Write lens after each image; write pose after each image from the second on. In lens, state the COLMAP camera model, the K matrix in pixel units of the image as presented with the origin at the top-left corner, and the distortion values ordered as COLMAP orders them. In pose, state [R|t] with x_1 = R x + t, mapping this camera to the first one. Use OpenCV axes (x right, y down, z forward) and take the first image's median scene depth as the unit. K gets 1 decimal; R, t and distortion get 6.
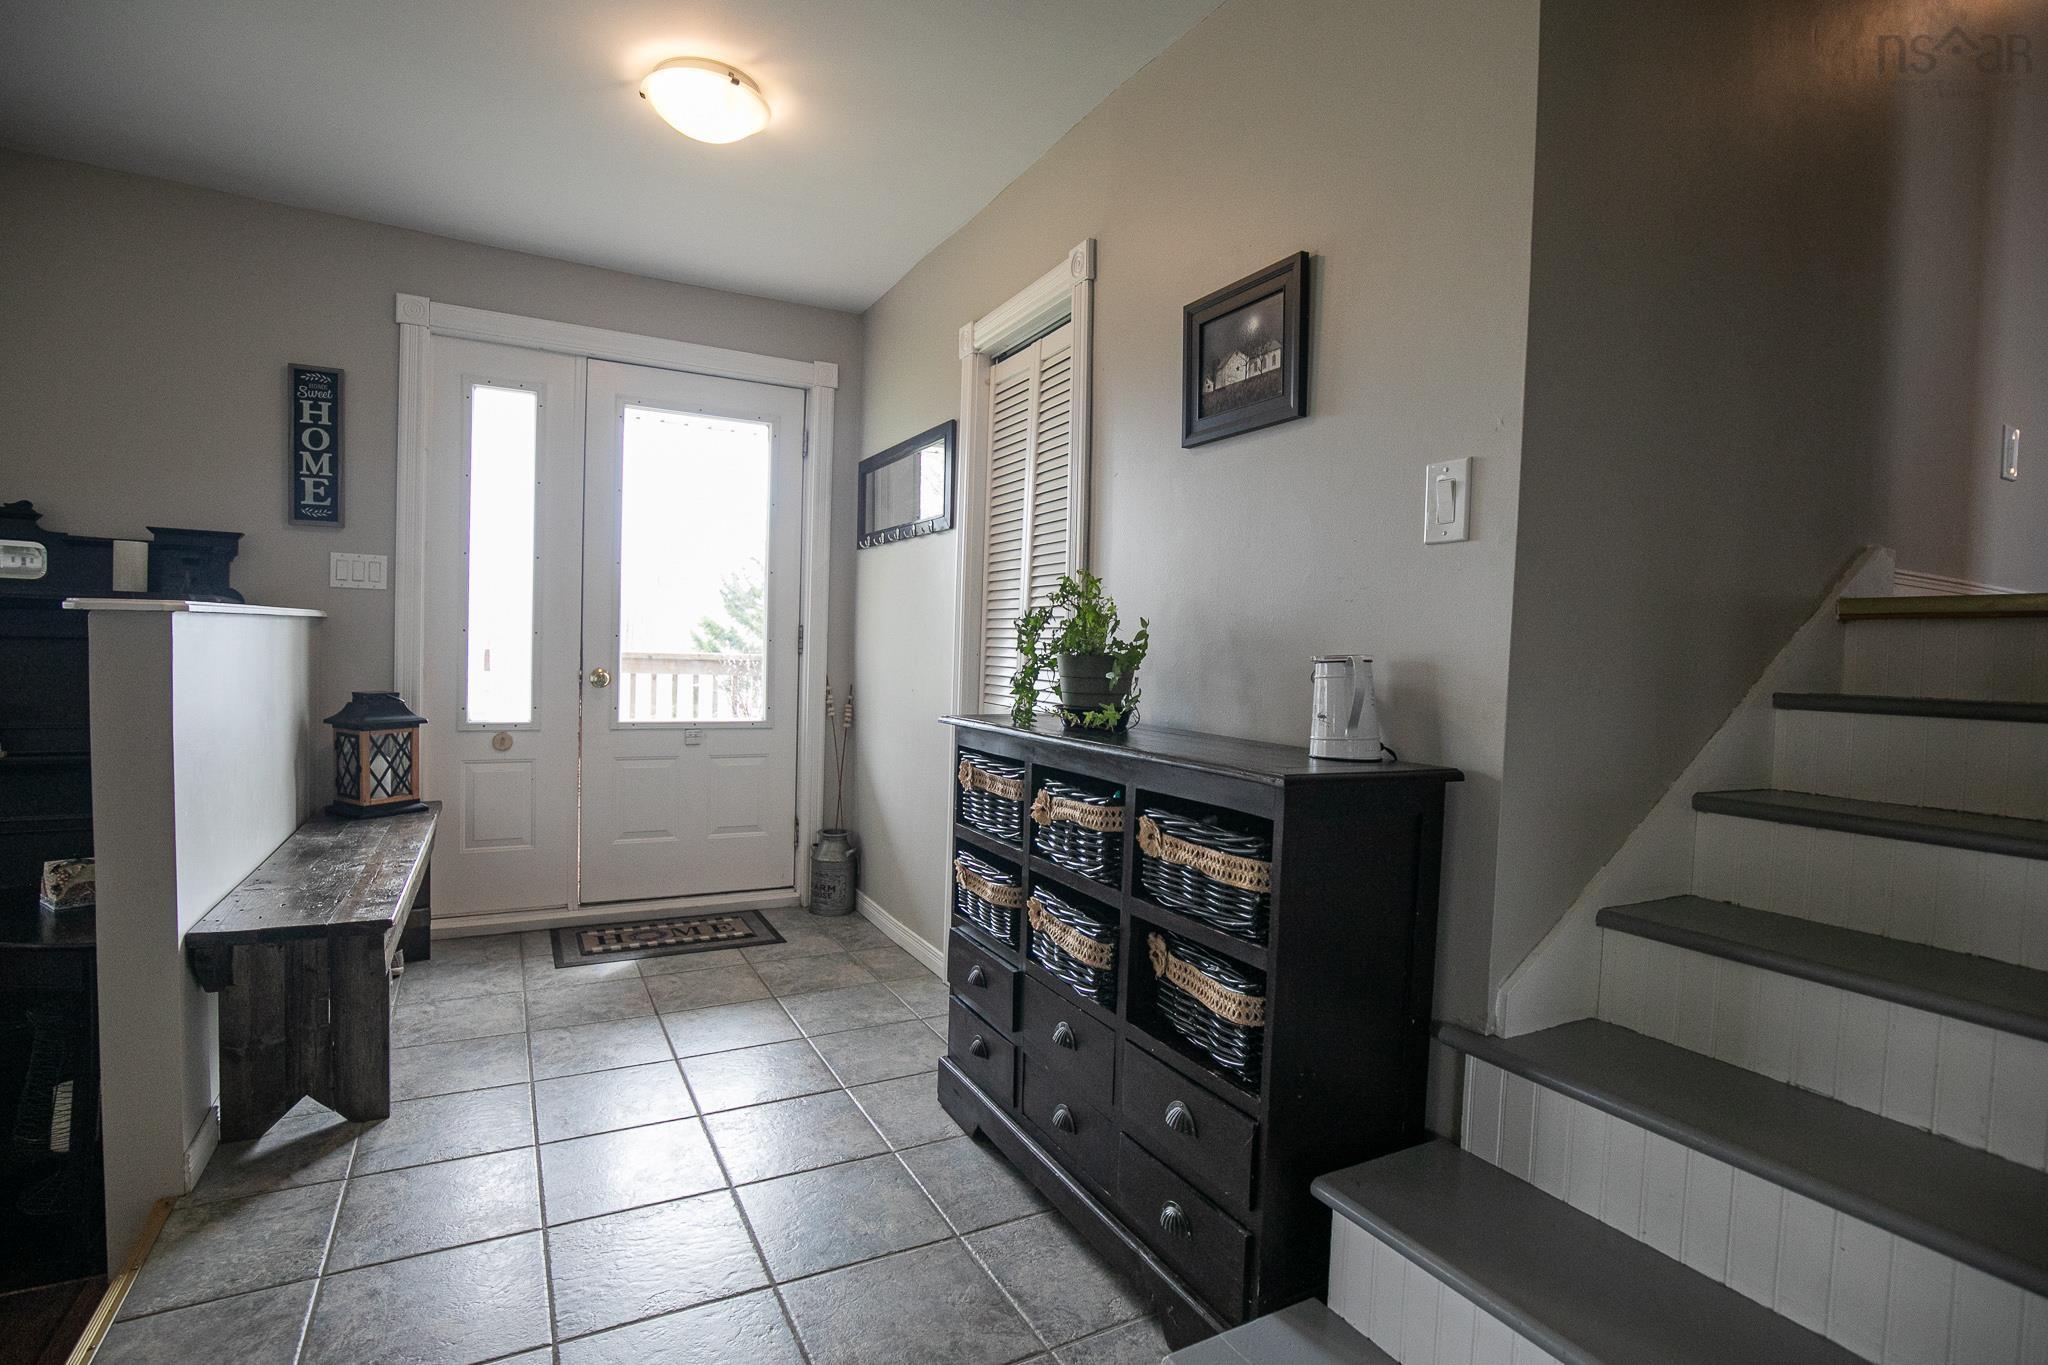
lens RADIAL K [[940.1, 0, 1024.0], [0, 940.1, 682.5], [0, 0, 1]] dist [-0.039571, 0.008378]
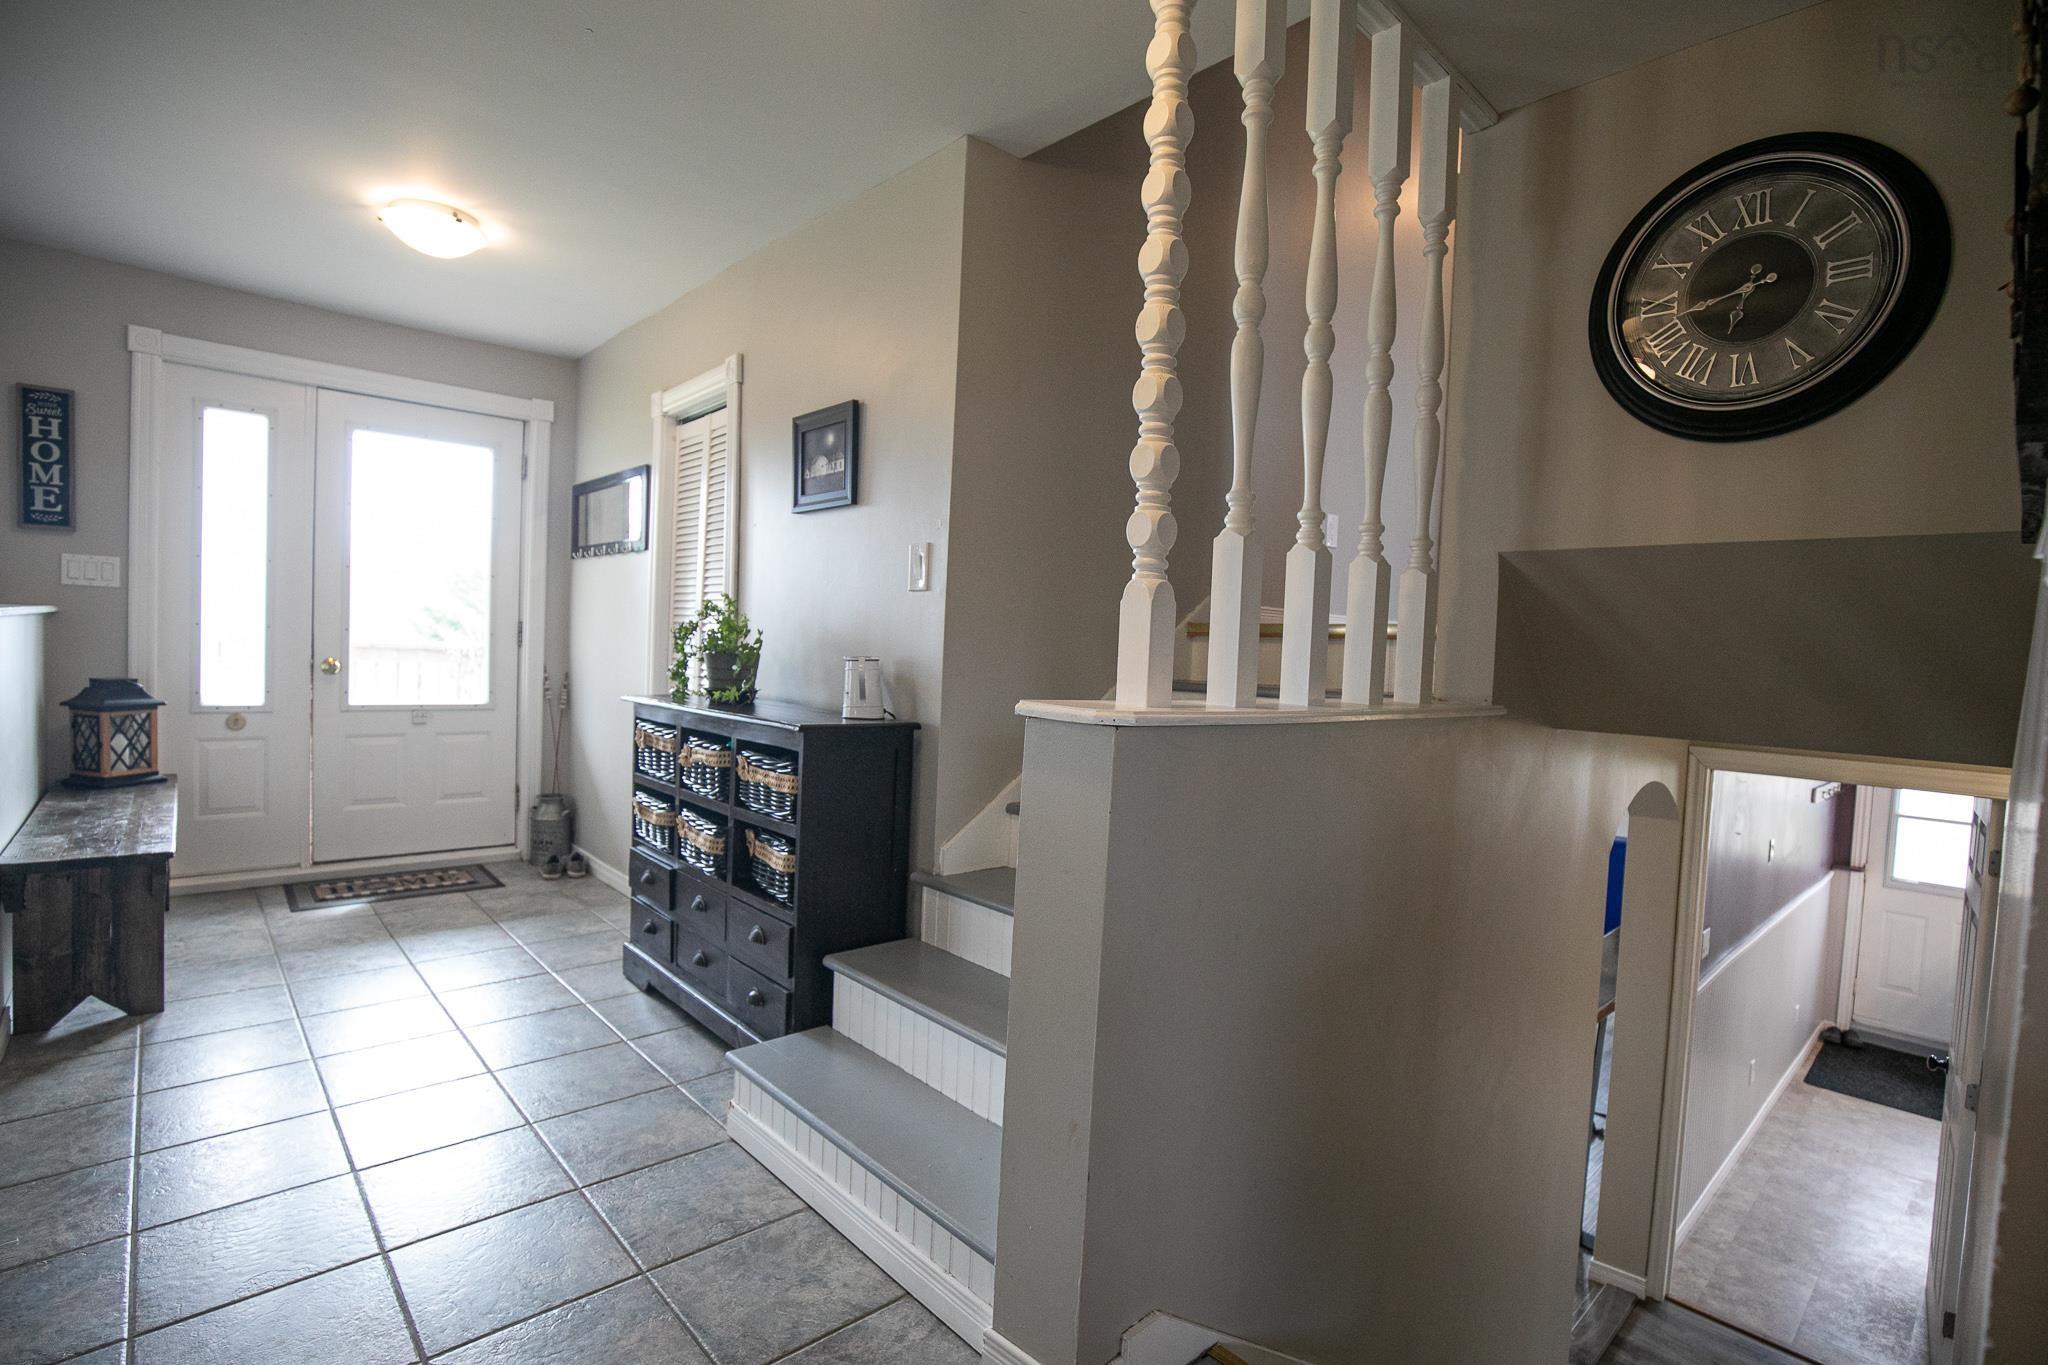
lens RADIAL K [[940.1, 0, 1024.0], [0, 940.1, 682.5], [0, 0, 1]] dist [-0.039571, 0.008378]
pose [[0.969125, -0.000106, 0.246571, 0.124291], [-0.003268, 0.999907, 0.013275, -0.003474], [-0.246550, -0.013671, 0.969034, -0.411954]]
